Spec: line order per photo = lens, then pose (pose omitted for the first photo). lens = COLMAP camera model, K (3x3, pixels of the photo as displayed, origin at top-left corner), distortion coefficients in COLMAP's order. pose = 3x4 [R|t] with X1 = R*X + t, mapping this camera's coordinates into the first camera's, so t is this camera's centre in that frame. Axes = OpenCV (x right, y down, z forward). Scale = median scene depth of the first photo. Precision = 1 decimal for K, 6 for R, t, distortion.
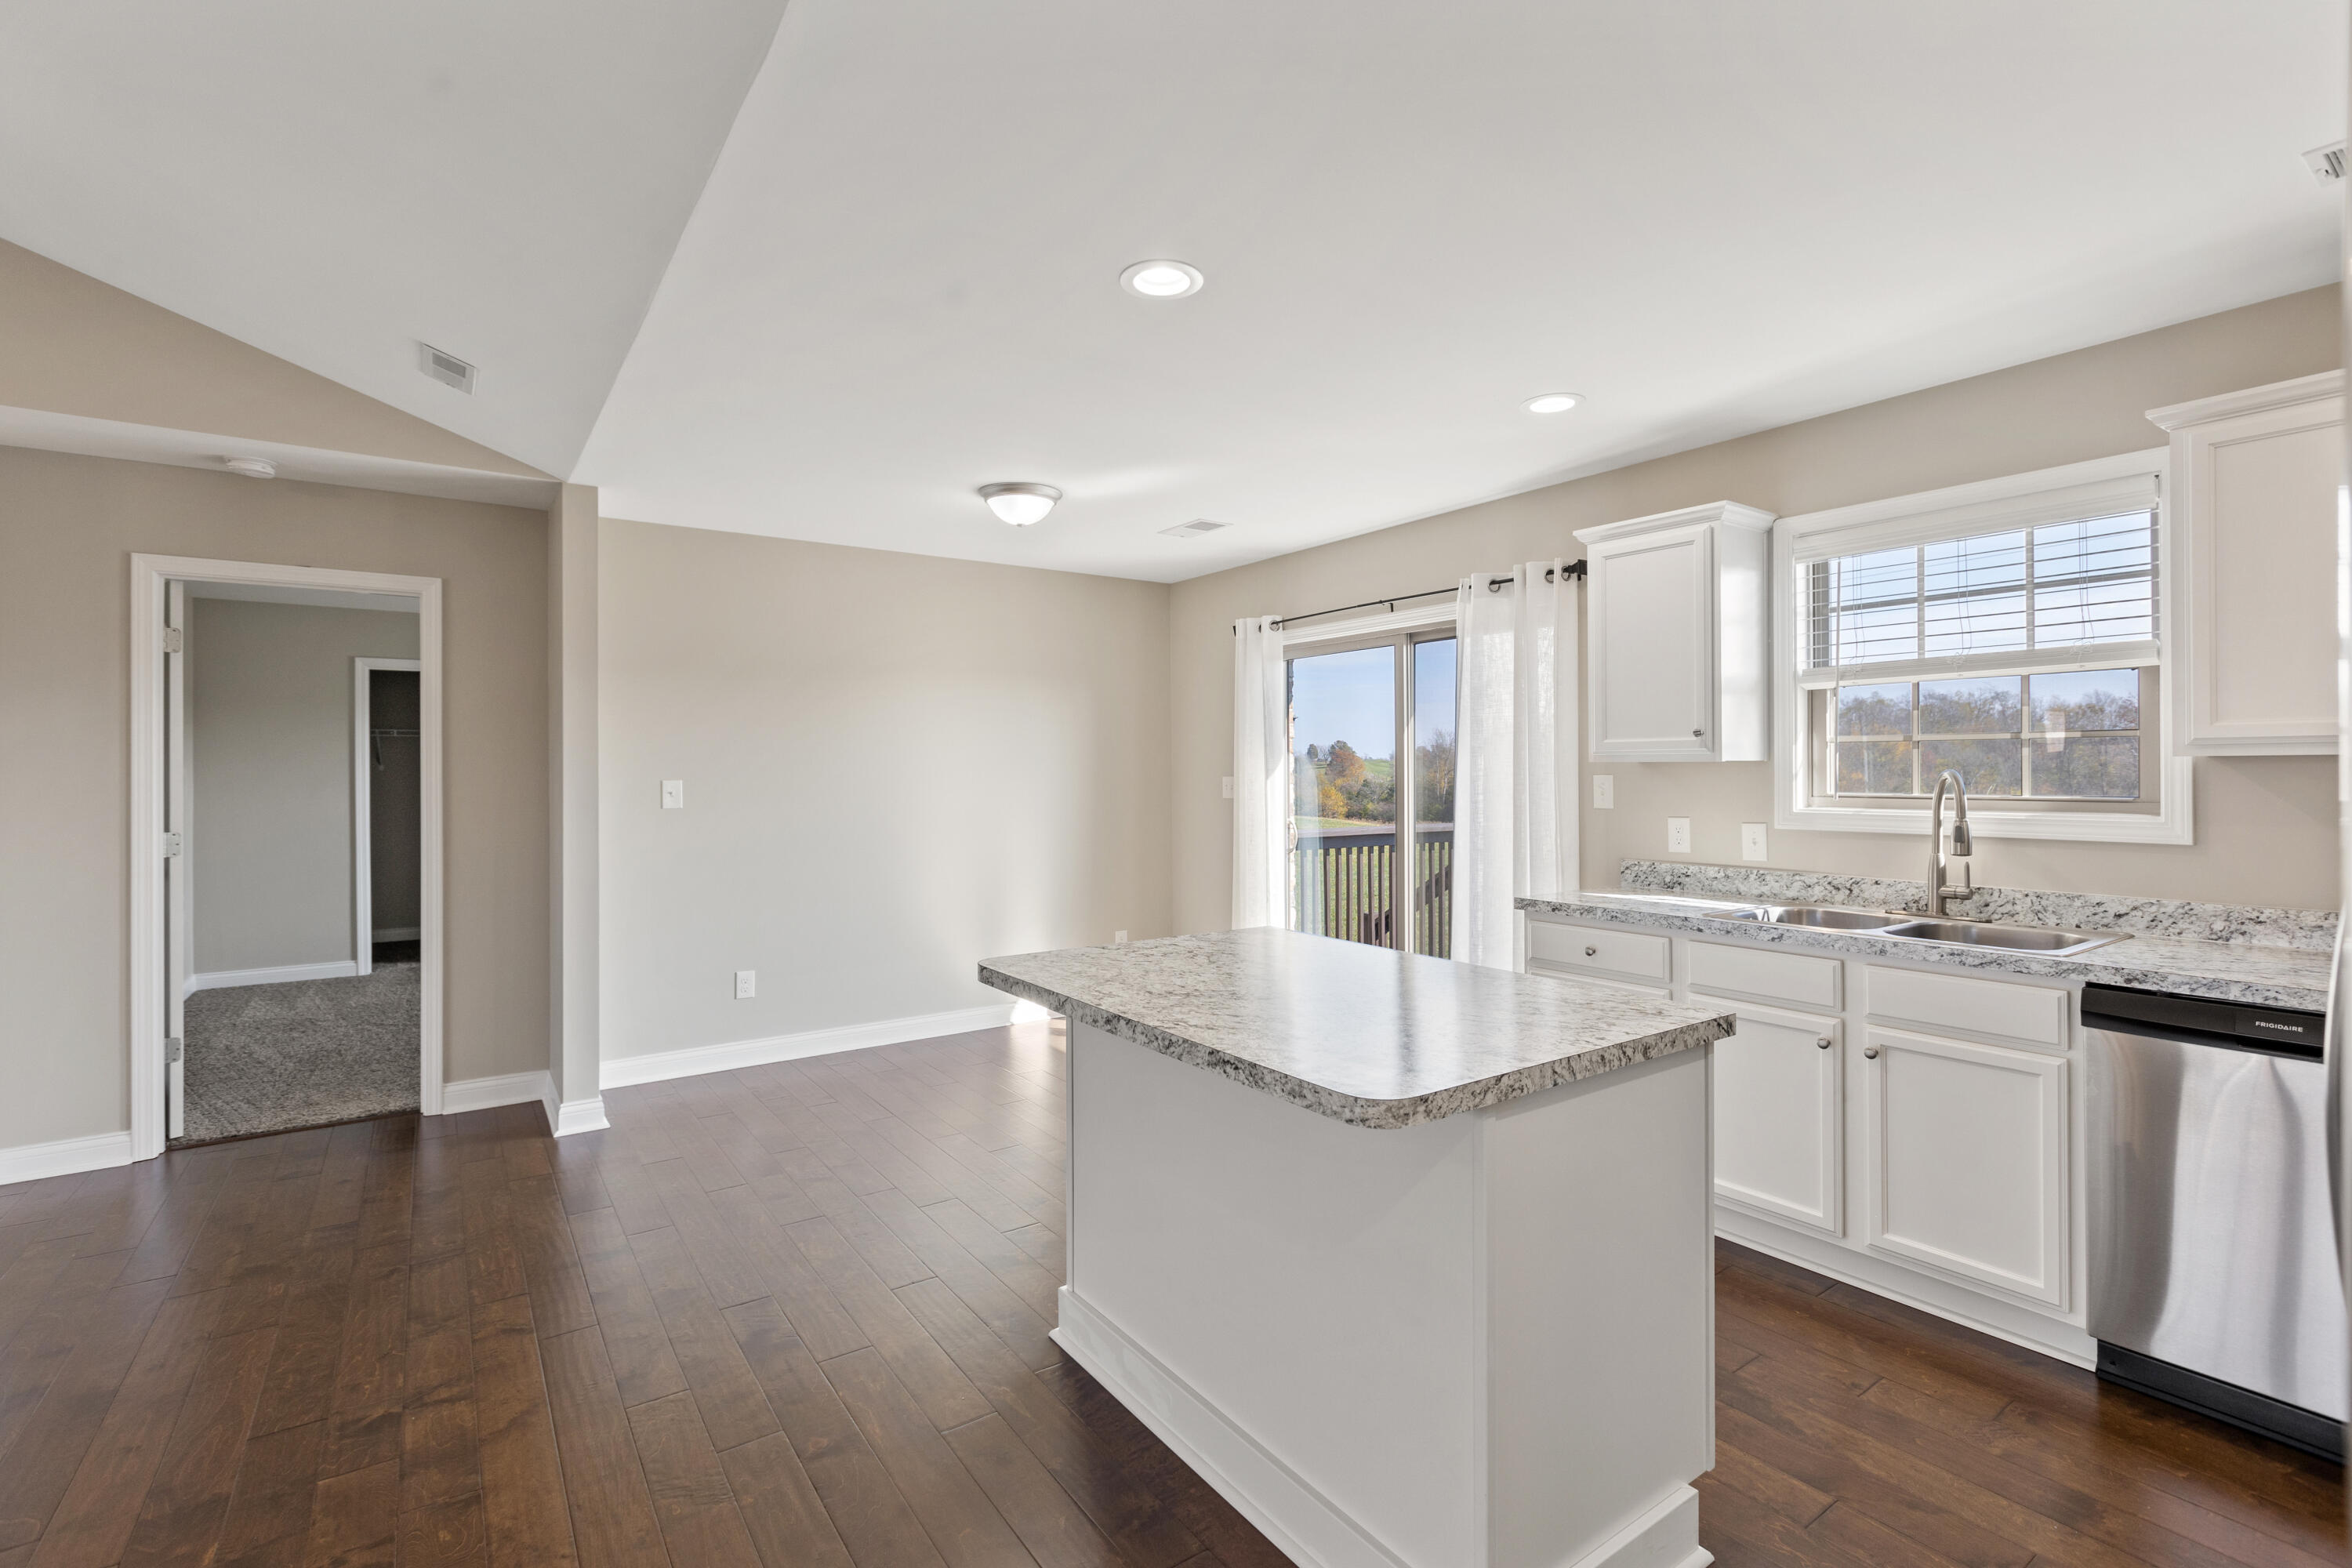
lens RADIAL K [[1054.3, 0, 1190.9], [0, 1054.3, 776.8], [0, 0, 1]] dist [0.004916, -0.002330]
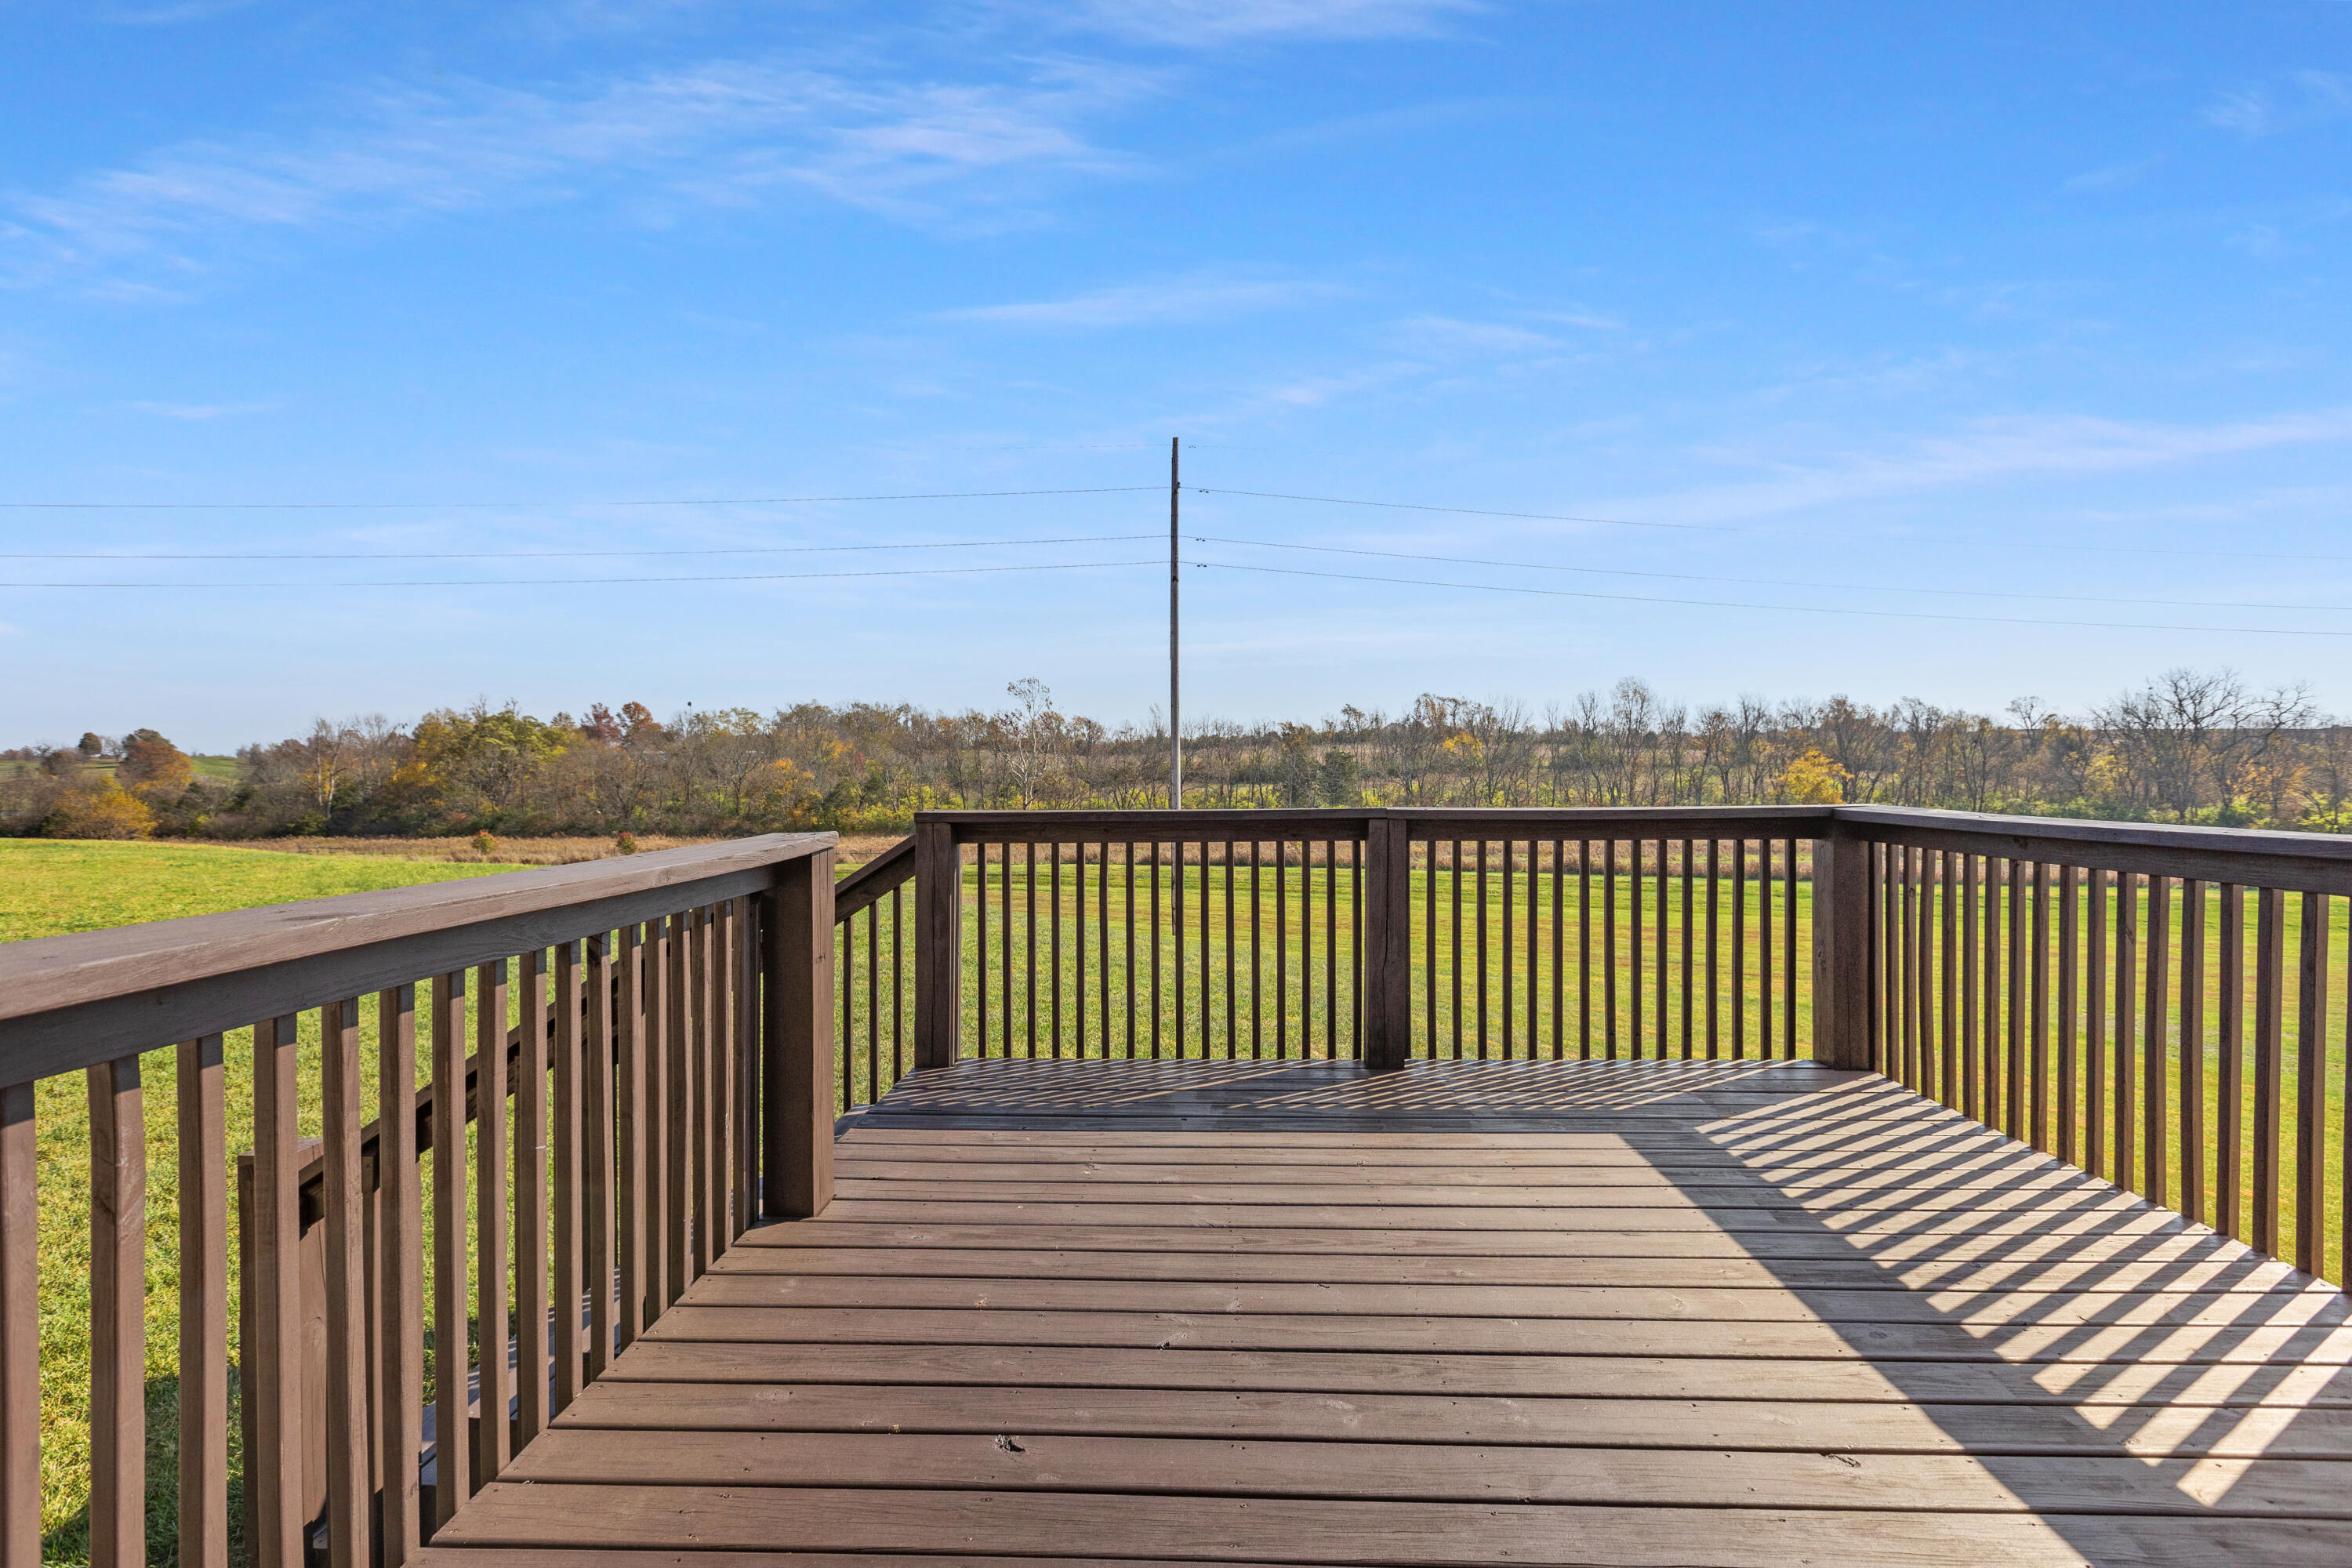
lens RADIAL K [[1054.3, 0, 1180.1], [0, 1054.3, 770.4], [0, 0, 1]] dist [0.004916, -0.002330]
pose [[0.609709, -0.000679, 0.792625, 0.258771], [0.005990, 0.999975, -0.003751, 0.052172], [-0.792603, 0.007035, 0.609698, 1.637360]]
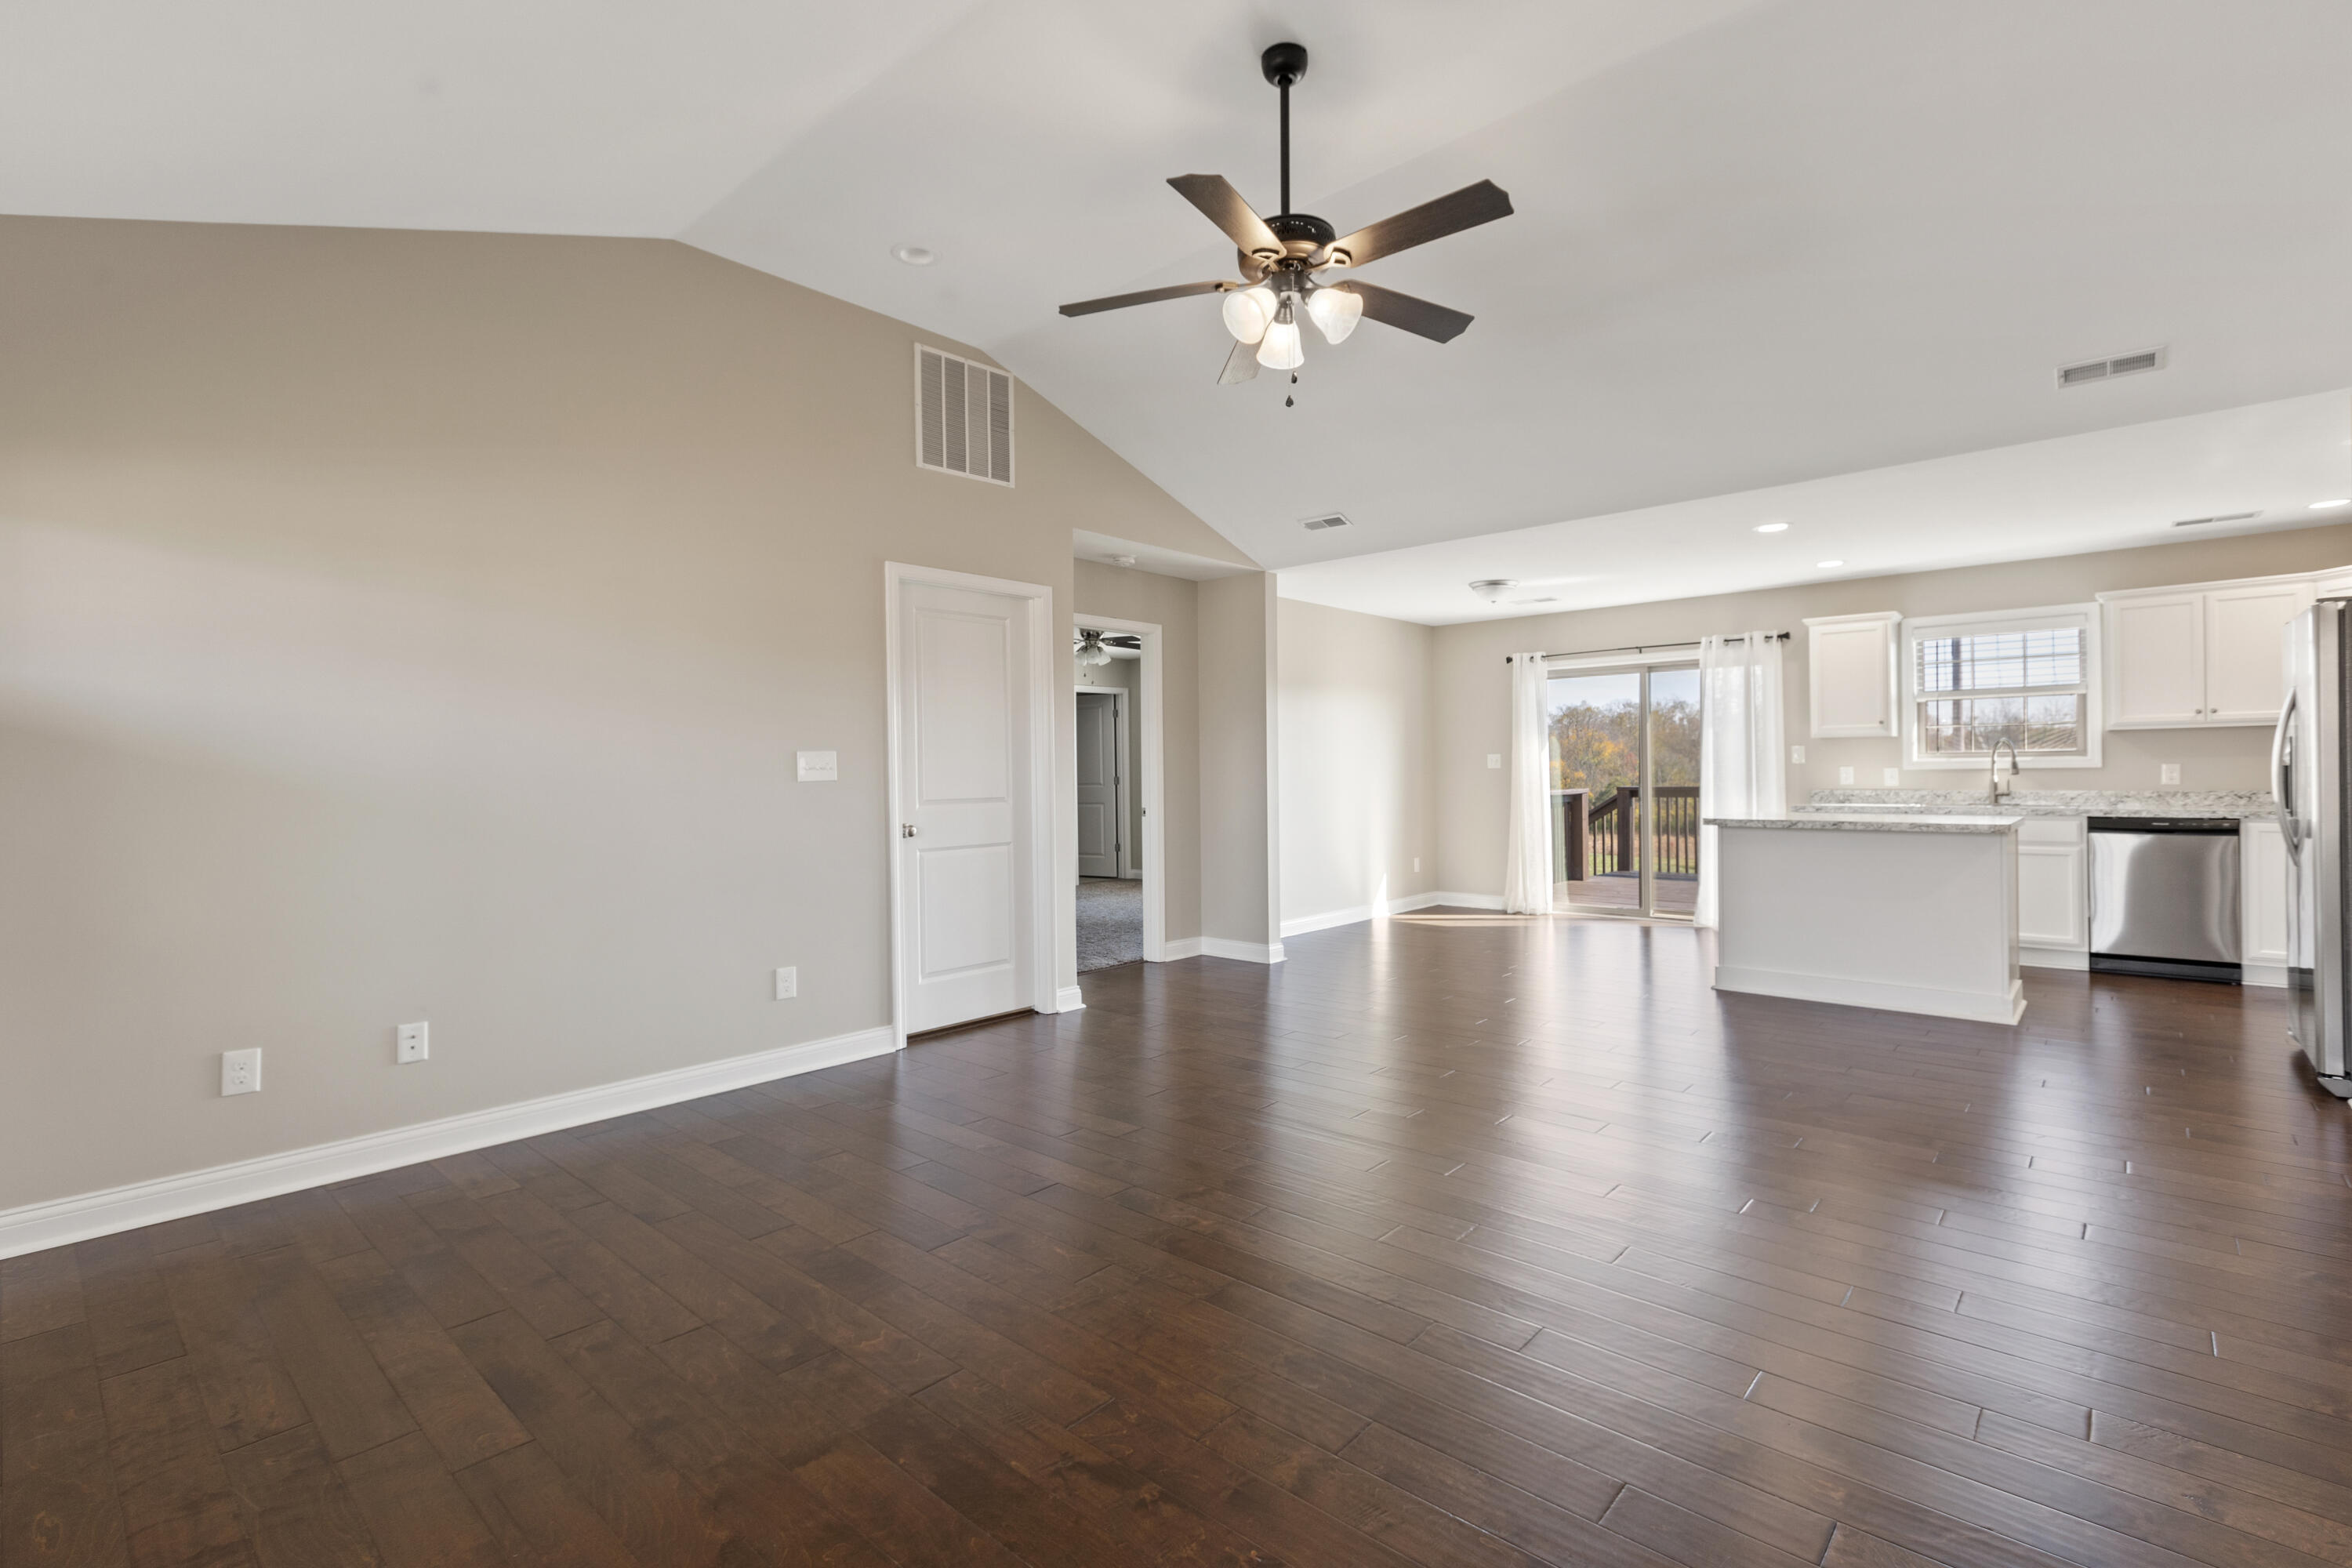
lens RADIAL K [[1054.3, 0, 1205.1], [0, 1054.3, 767.1], [0, 0, 1]] dist [0.004916, -0.002330]
pose [[0.972432, -0.005795, 0.233115, -1.257694], [0.008863, 0.999887, -0.012116, 0.058288], [-0.233019, 0.013848, 0.972374, -0.682699]]
